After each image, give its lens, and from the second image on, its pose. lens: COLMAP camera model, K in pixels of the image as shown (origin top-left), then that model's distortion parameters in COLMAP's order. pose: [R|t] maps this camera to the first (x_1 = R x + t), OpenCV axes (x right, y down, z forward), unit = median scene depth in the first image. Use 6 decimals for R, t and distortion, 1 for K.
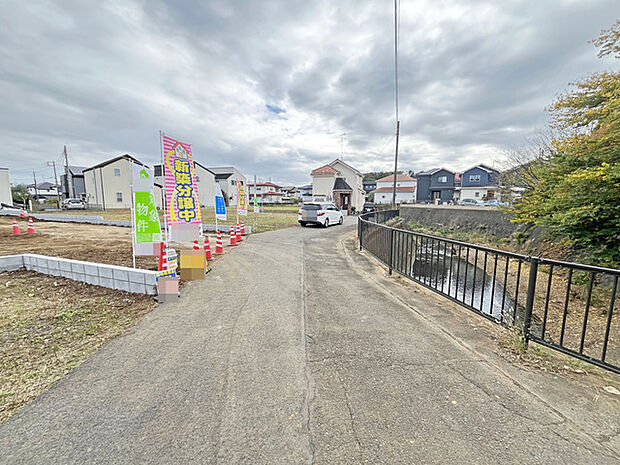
lens RADIAL K [[250.8, 0, 310.7], [0, 250.8, 232.2], [0, 0, 1]] dist [-0.002062, -0.000542]
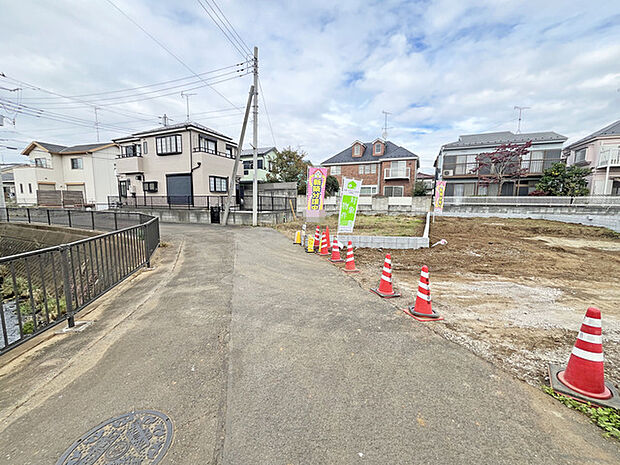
lens RADIAL K [[250.8, 0, 310.7], [0, 250.8, 232.2], [0, 0, 1]] dist [-0.002062, -0.000542]
pose [[-0.968860, 0.016287, -0.247071, -0.011047], [-0.044686, 0.969948, 0.239172, -0.032947], [0.243542, 0.242765, -0.939017, 0.273606]]
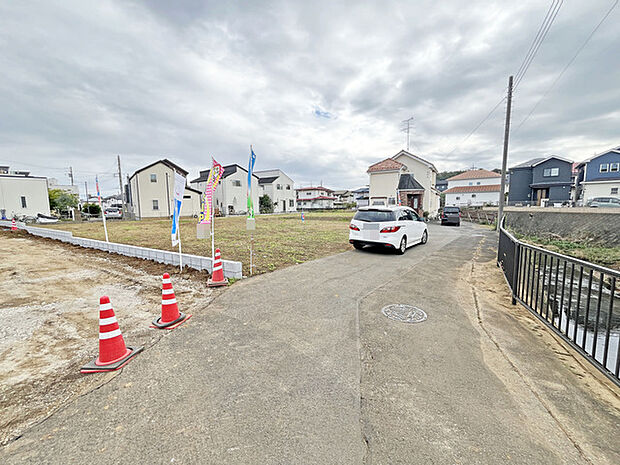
lens RADIAL K [[250.8, 0, 310.7], [0, 250.8, 232.2], [0, 0, 1]] dist [-0.002062, -0.000542]
pose [[0.977492, 0.003177, -0.210950, -0.005275], [-0.007371, 0.999790, -0.019100, -0.017900], [0.210845, 0.020225, 0.977310, 0.151561]]
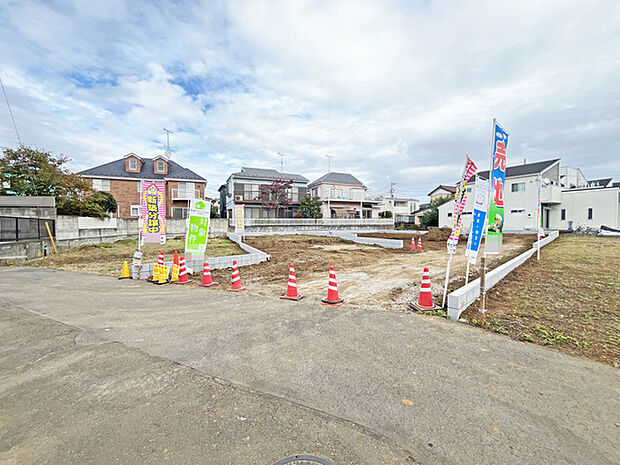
lens RADIAL K [[250.8, 0, 310.7], [0, 250.8, 232.2], [0, 0, 1]] dist [-0.002062, -0.000542]
pose [[-0.452685, 0.025970, -0.891292, 0.033219], [-0.107480, 0.990698, 0.083456, -0.028504], [0.885169, 0.133575, -0.445683, 0.250721]]
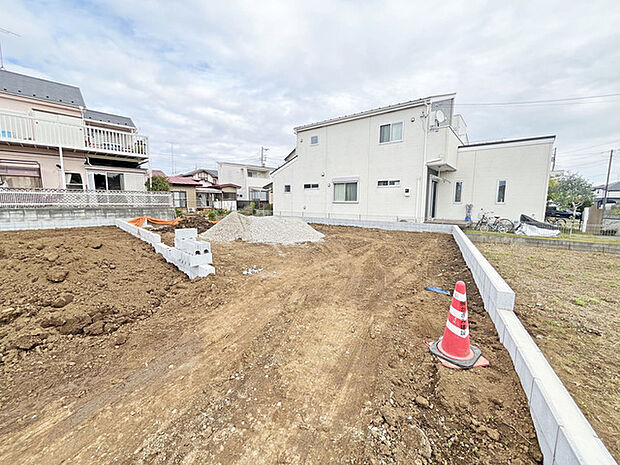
lens RADIAL K [[250.8, 0, 310.7], [0, 250.8, 232.2], [0, 0, 1]] dist [-0.002062, -0.000542]
pose [[-0.117051, 0.117437, -0.986158, -0.393637], [-0.133439, 0.982120, 0.132794, -0.050280], [0.984120, 0.147136, -0.099288, 0.357719]]
